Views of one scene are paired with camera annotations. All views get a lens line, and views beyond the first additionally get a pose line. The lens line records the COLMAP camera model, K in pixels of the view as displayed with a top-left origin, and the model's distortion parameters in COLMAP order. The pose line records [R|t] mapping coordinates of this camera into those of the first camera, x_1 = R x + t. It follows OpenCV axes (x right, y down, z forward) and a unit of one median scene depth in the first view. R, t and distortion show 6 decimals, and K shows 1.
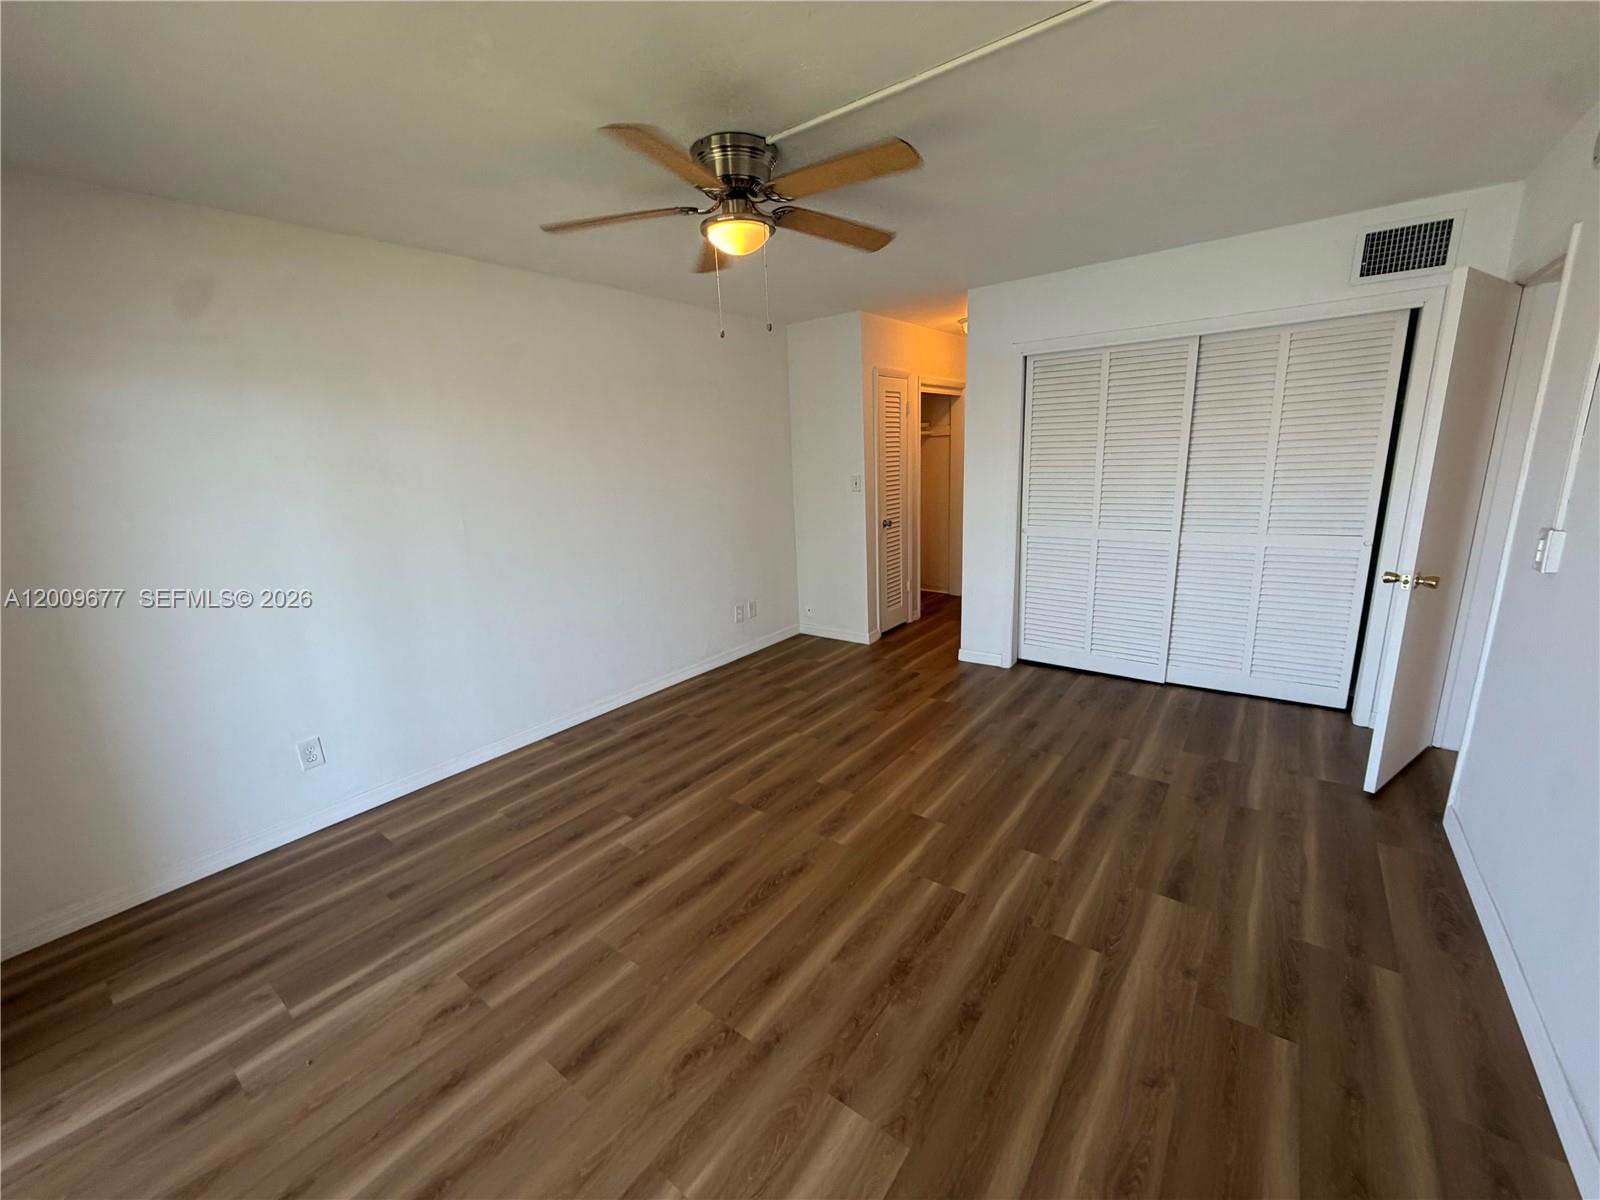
lens RADIAL K [[638.3, 0, 806.7], [0, 638.3, 601.2], [0, 0, 1]] dist [-0.001363, -0.000355]
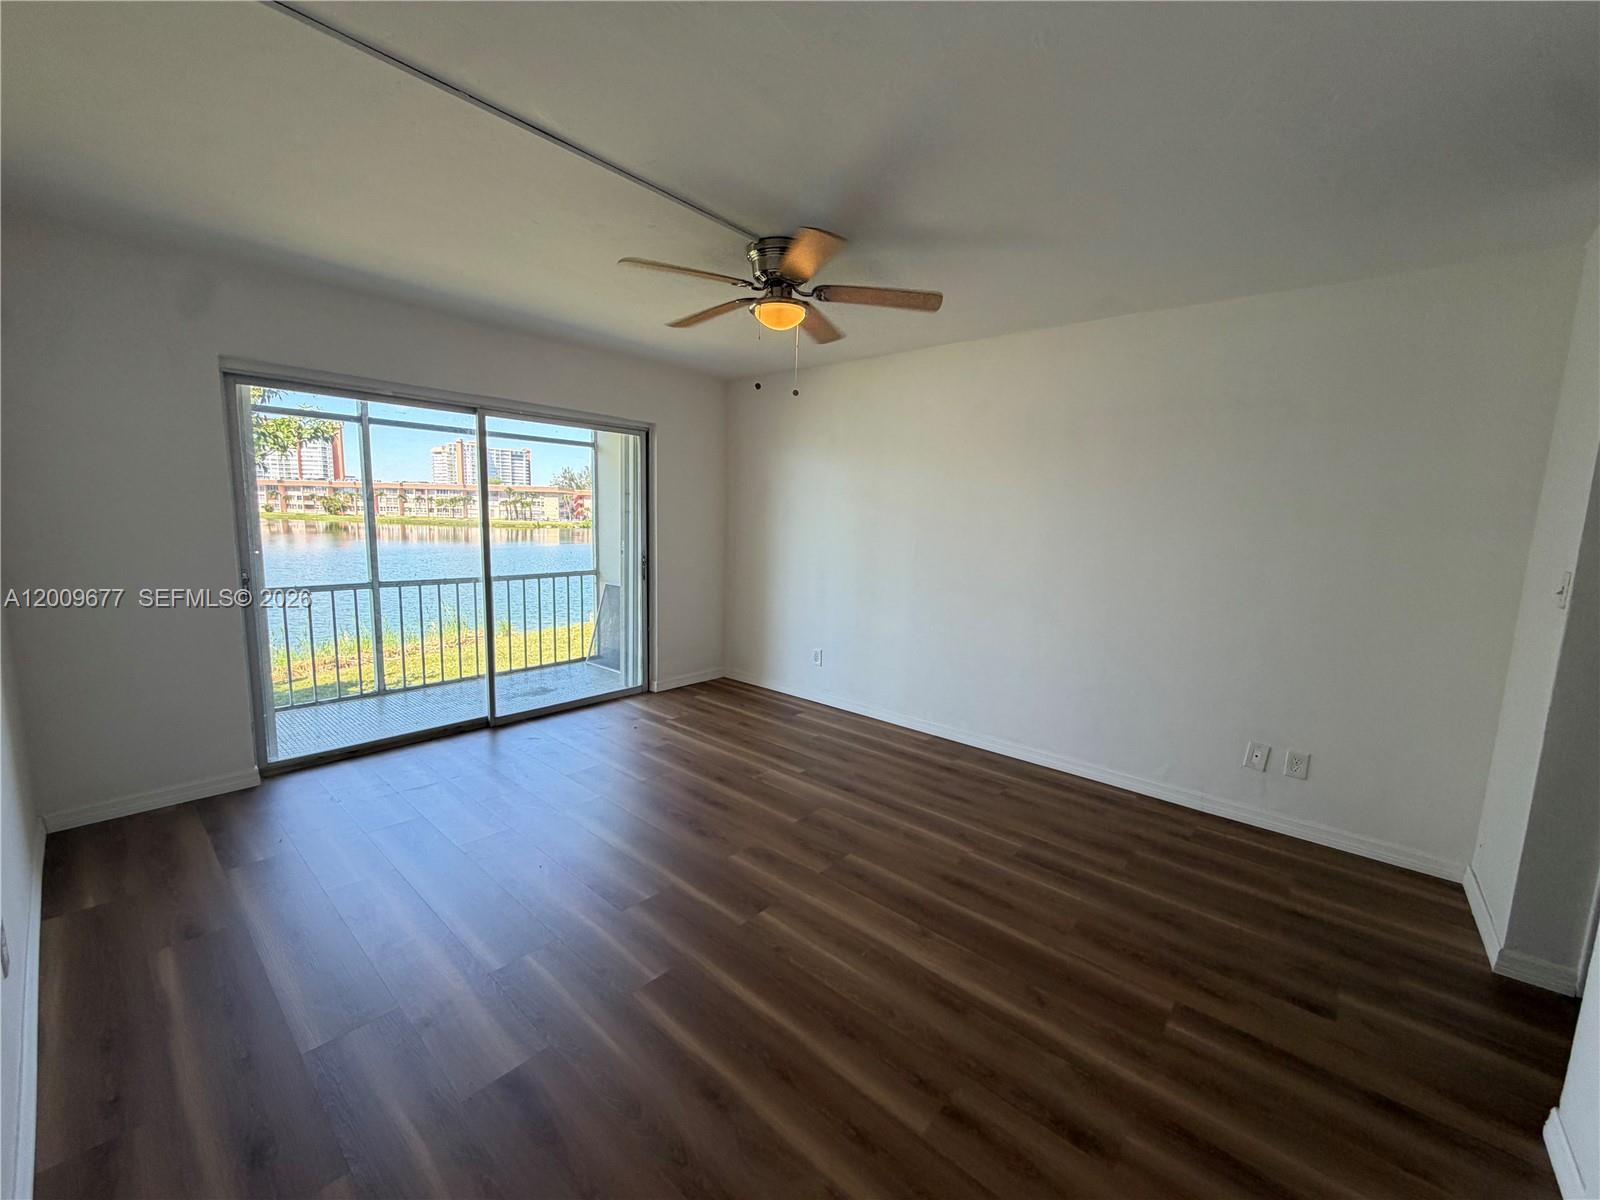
lens RADIAL K [[638.3, 0, 805.0], [0, 638.3, 598.8], [0, 0, 1]] dist [-0.001363, -0.000355]
pose [[-0.072637, 0.173897, -0.982081, 0.819751], [-0.254550, 0.948839, 0.186838, -0.209622], [0.964328, 0.263560, -0.024655, 0.827766]]
